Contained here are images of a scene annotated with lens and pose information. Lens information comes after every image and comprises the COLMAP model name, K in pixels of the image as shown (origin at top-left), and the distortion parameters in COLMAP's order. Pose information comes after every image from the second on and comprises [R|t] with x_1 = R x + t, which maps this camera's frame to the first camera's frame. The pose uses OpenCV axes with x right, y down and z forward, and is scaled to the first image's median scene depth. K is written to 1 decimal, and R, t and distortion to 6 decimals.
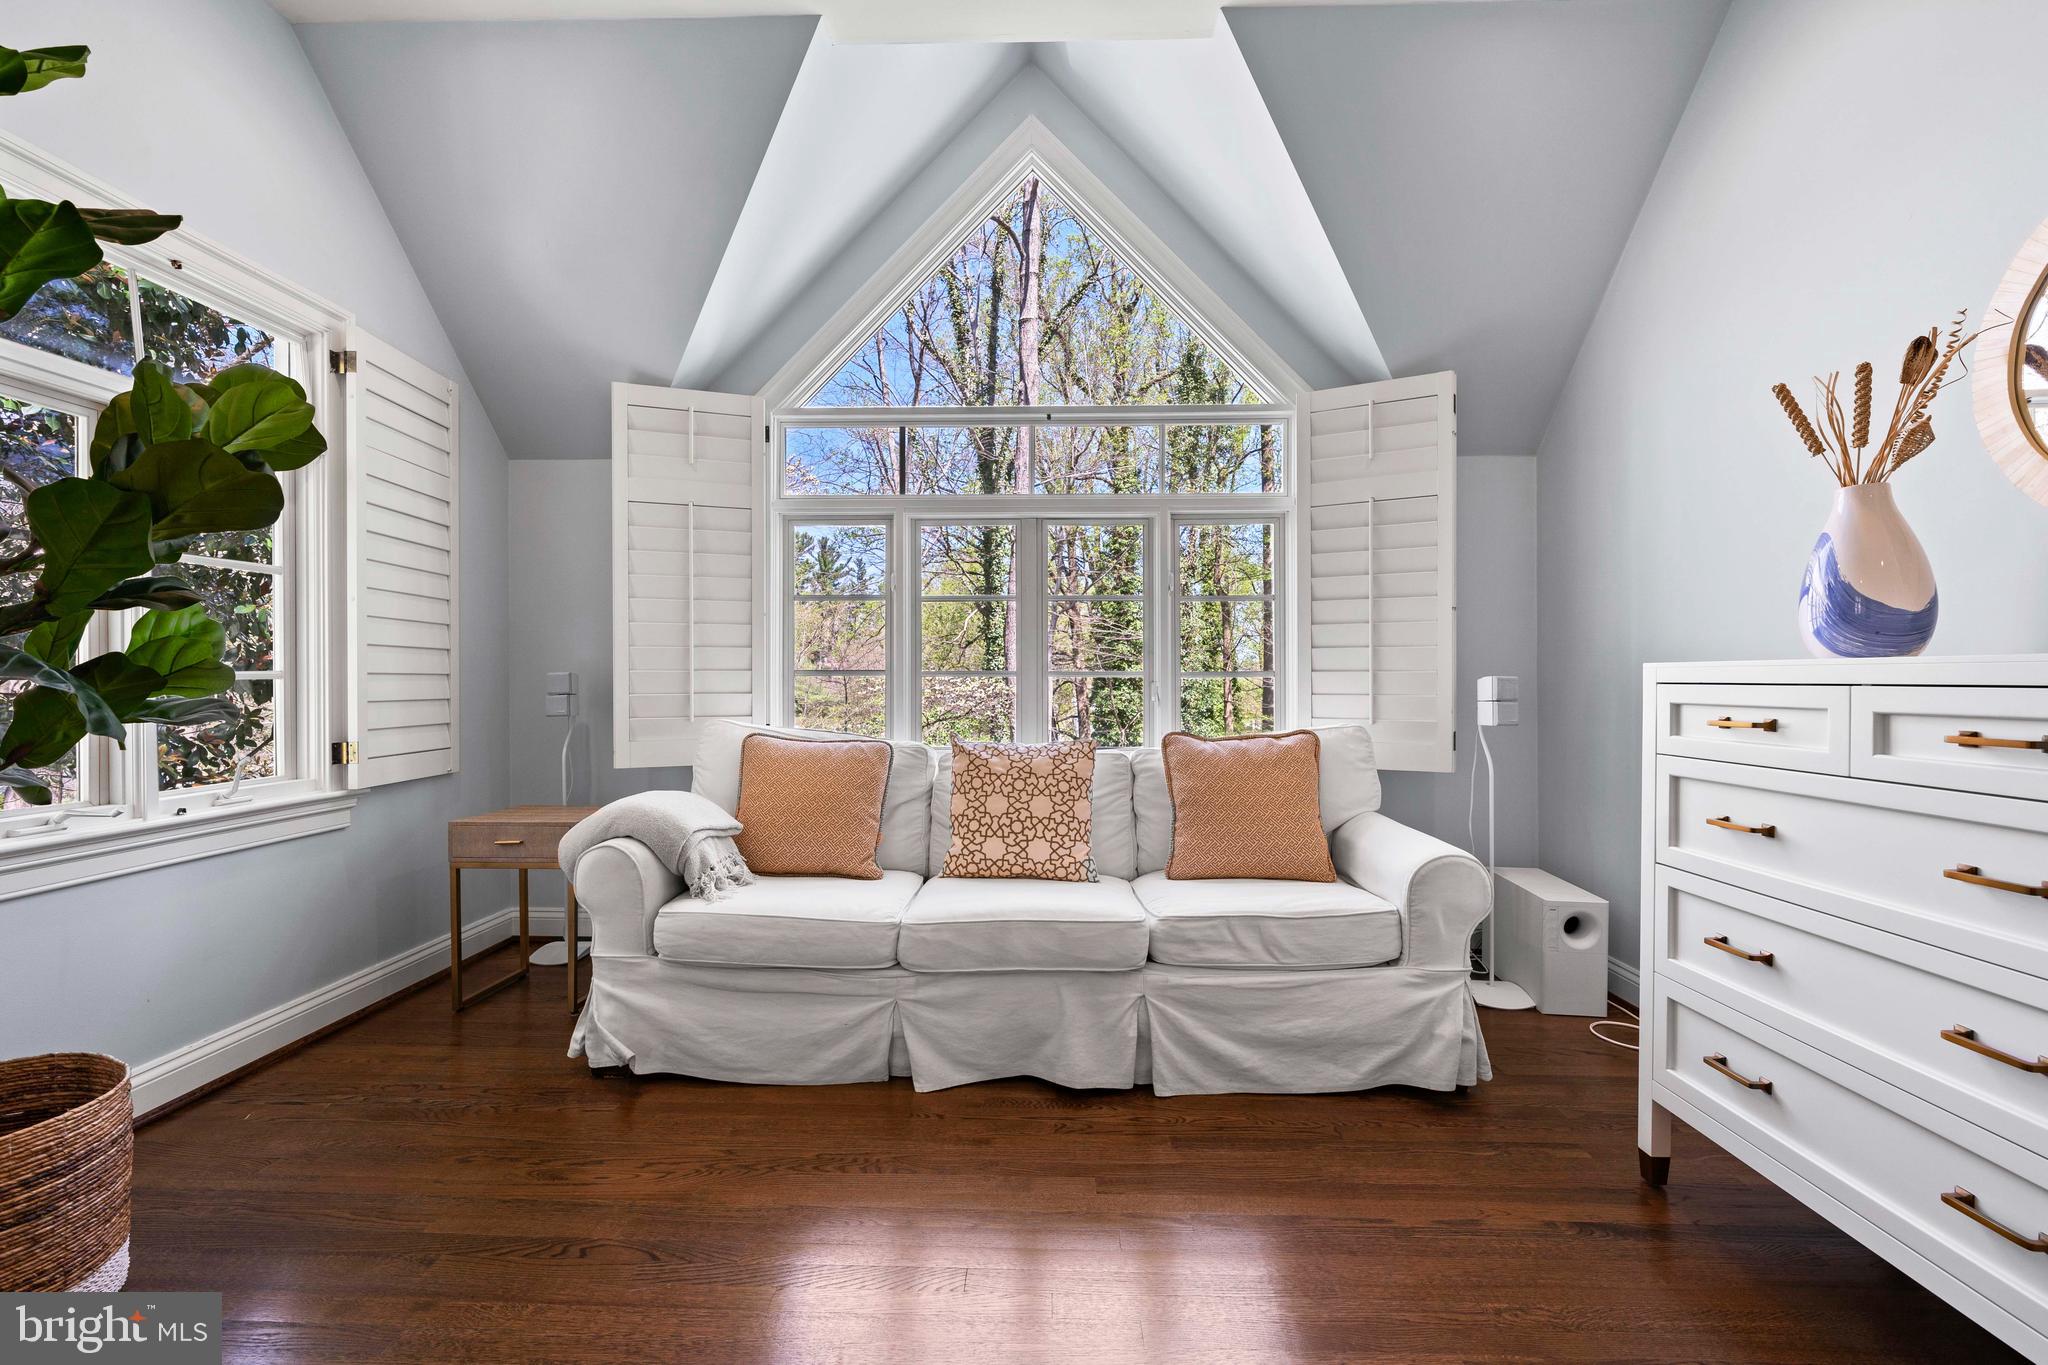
lens RADIAL K [[877.0, 0, 1024.0], [0, 877.0, 680.7], [0, 0, 1]] dist [-0.001569, 0.000290]
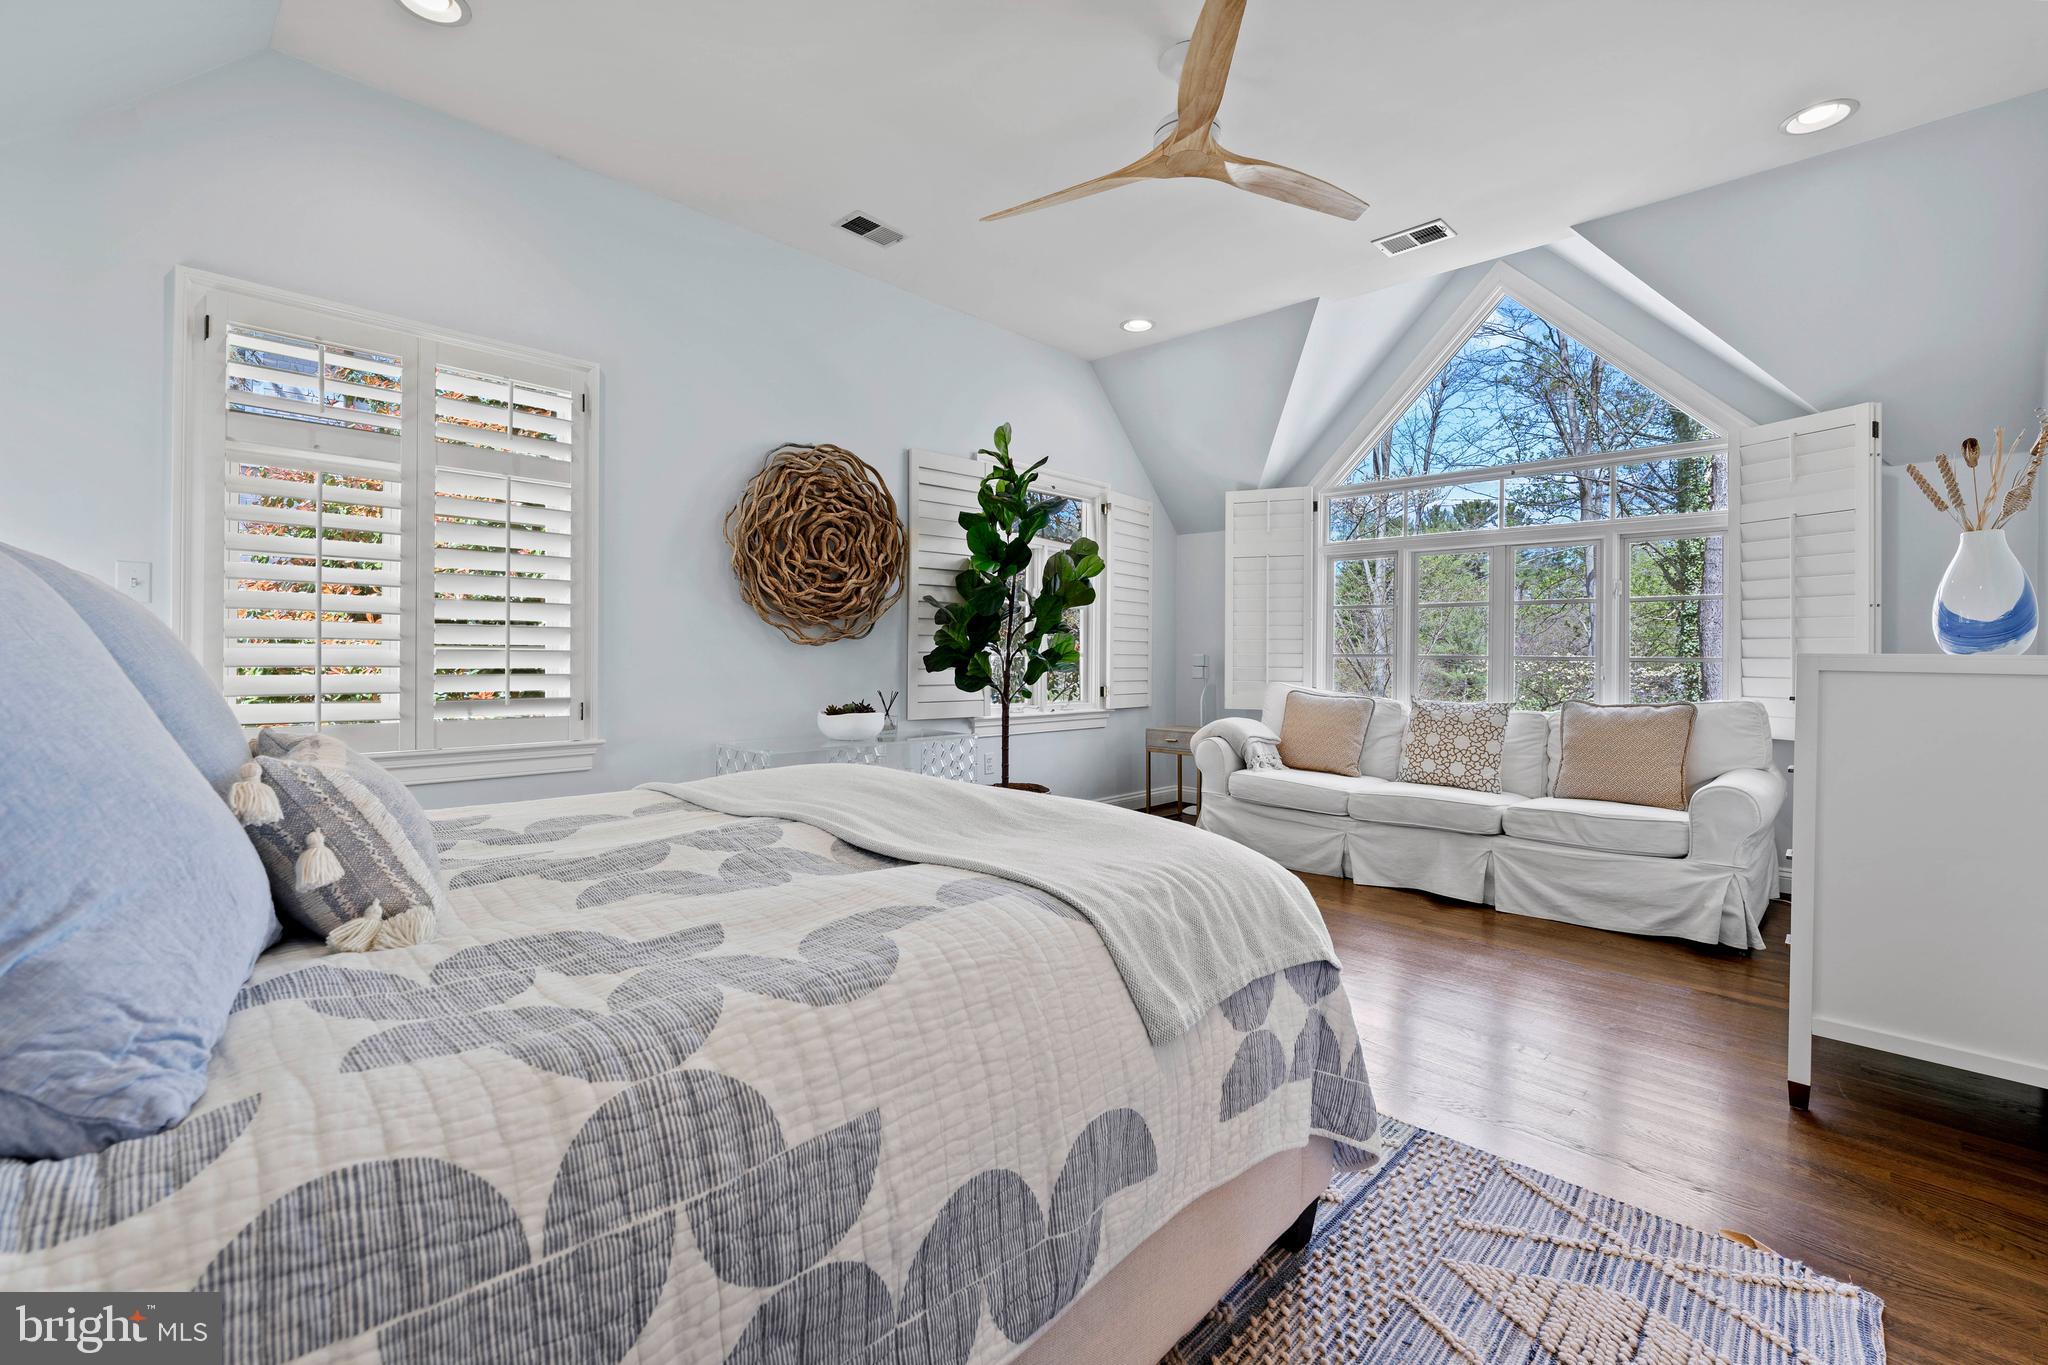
lens RADIAL K [[877.0, 0, 1017.9], [0, 877.0, 666.0], [0, 0, 1]] dist [-0.001569, 0.000290]
pose [[0.742392, 0.016134, -0.669771, 0.570926], [-0.010912, 0.999869, 0.011990, -0.004477], [0.669876, -0.001593, 0.742471, -0.834577]]
